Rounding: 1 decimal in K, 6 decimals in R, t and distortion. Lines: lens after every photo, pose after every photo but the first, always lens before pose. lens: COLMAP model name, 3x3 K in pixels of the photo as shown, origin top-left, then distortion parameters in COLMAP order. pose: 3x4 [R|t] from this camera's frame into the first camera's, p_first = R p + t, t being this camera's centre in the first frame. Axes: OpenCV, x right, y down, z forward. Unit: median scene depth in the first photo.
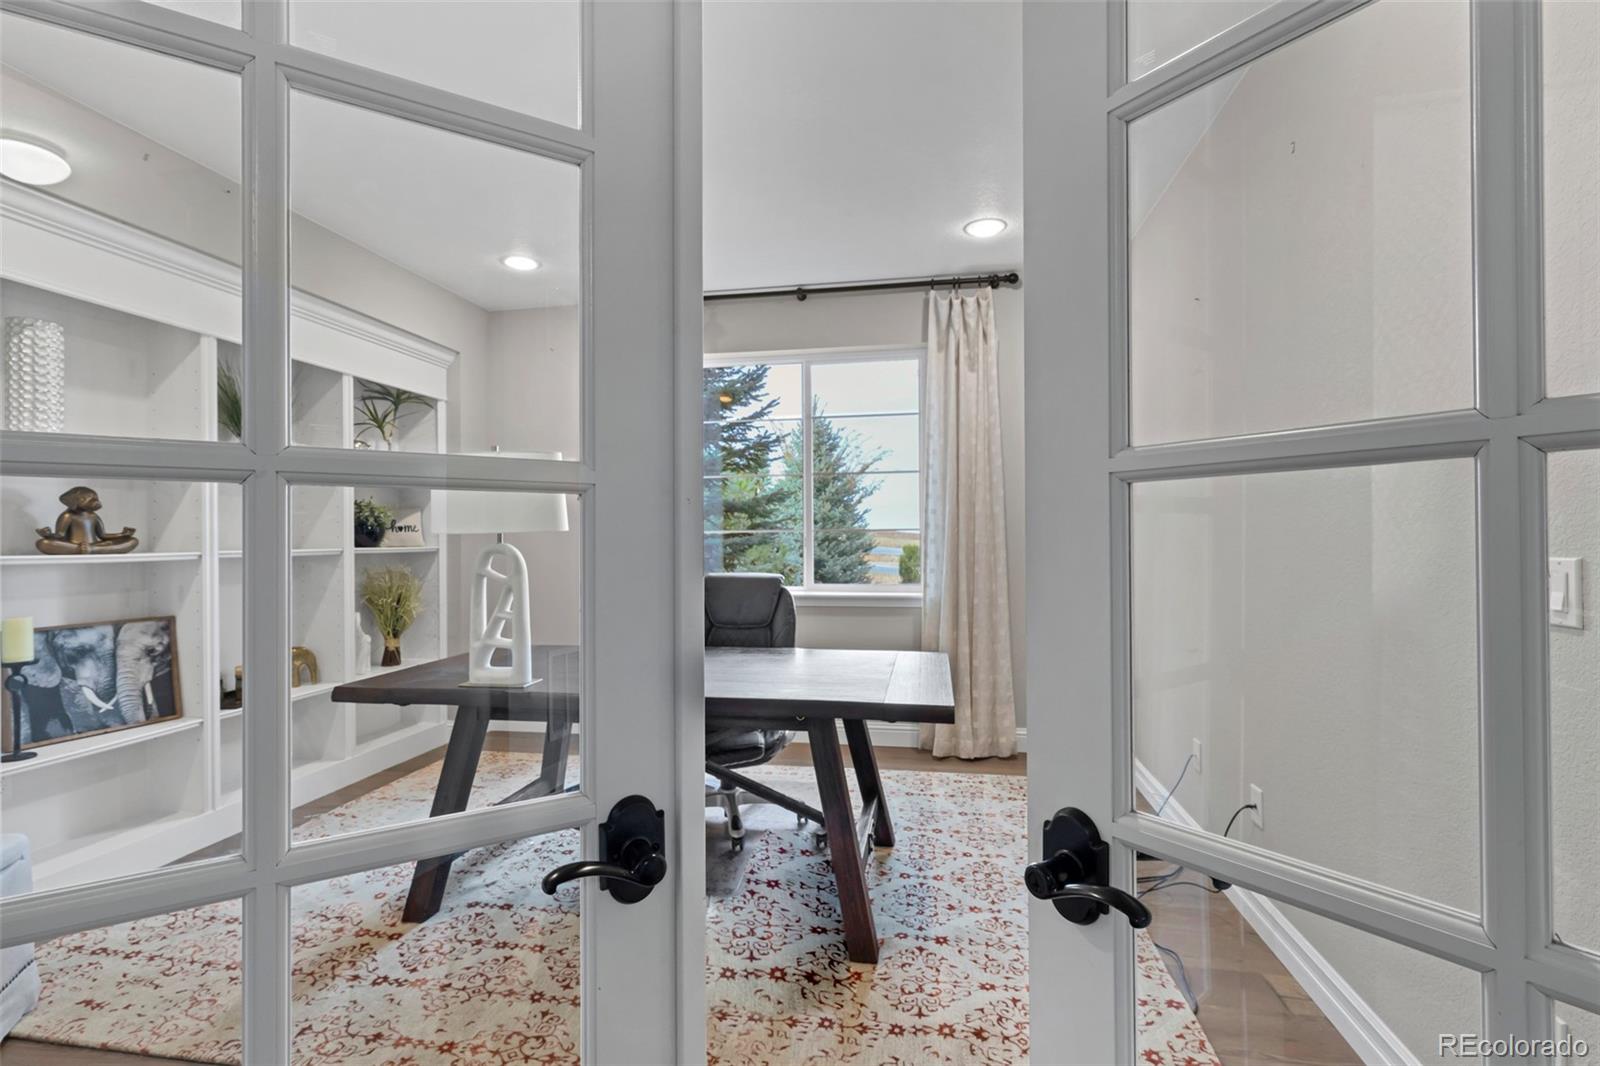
lens RADIAL K [[730.8, 0, 813.7], [0, 730.8, 535.4], [0, 0, 1]] dist [0.004029, 0.001024]
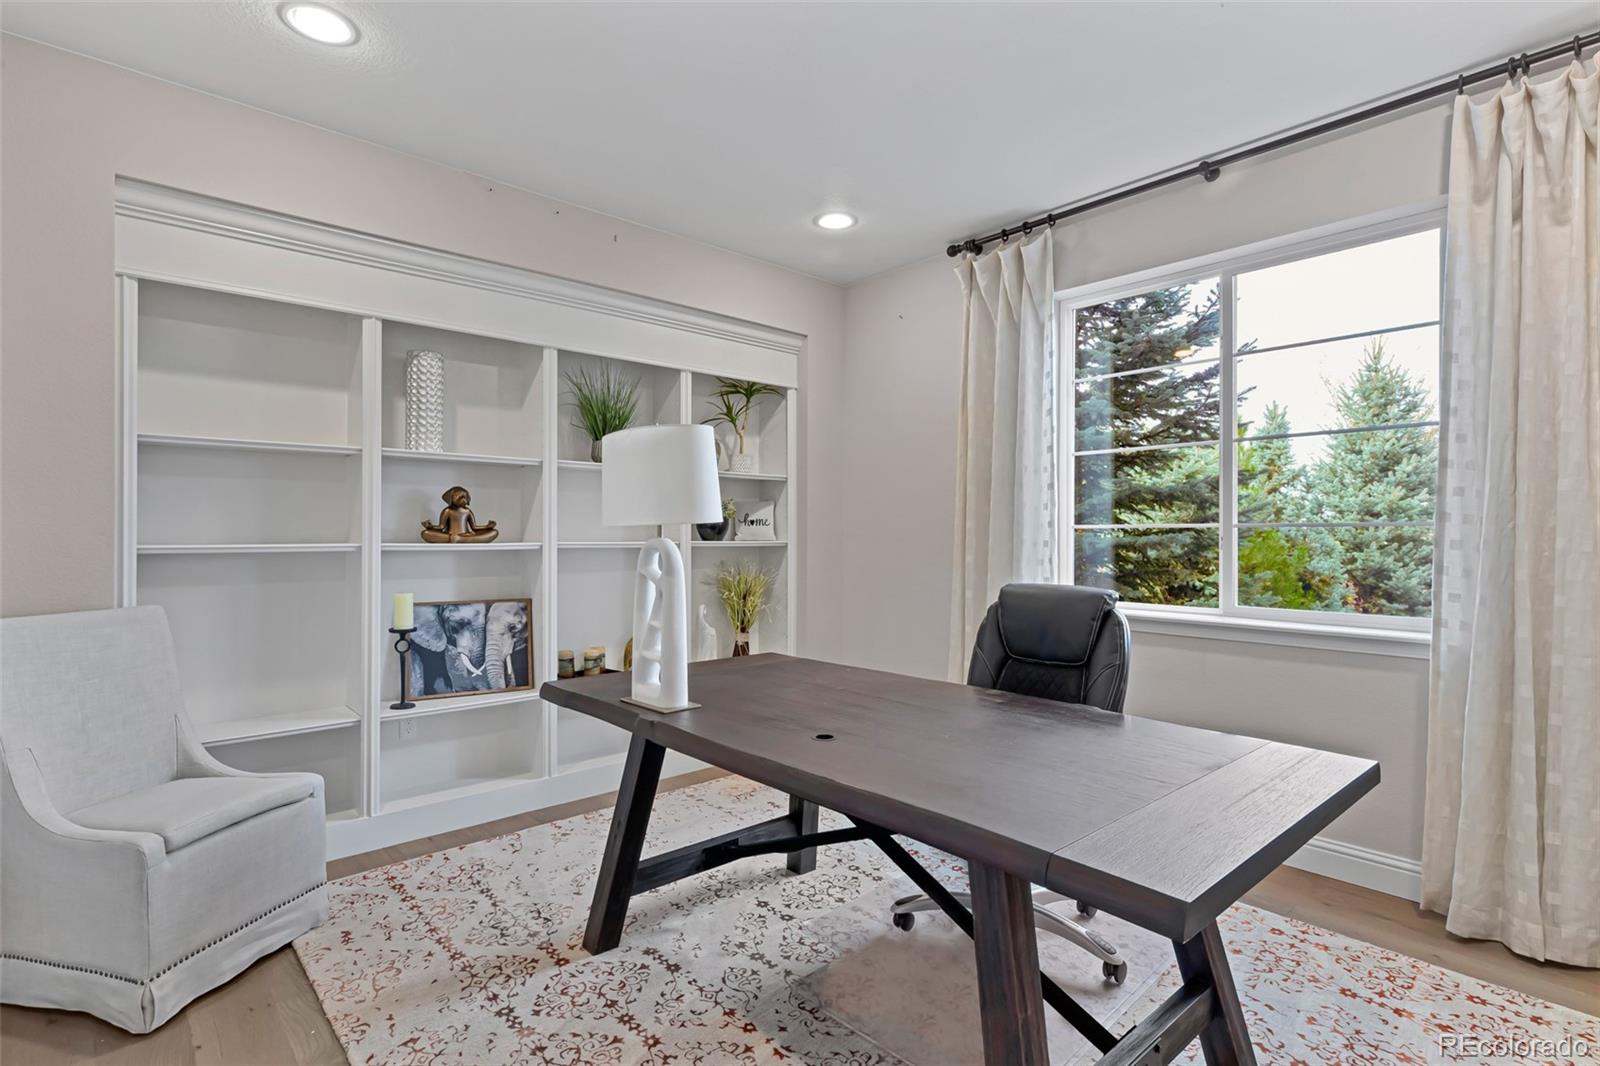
lens RADIAL K [[783.5, 0, 792.6], [0, 783.5, 532.0], [0, 0, 1]] dist [0.003897, -0.000347]
pose [[0.781550, 0.007466, -0.623799, 0.204871], [-0.007124, 0.999970, 0.003042, 0.000242], [0.623803, 0.002067, 0.781579, 0.310607]]
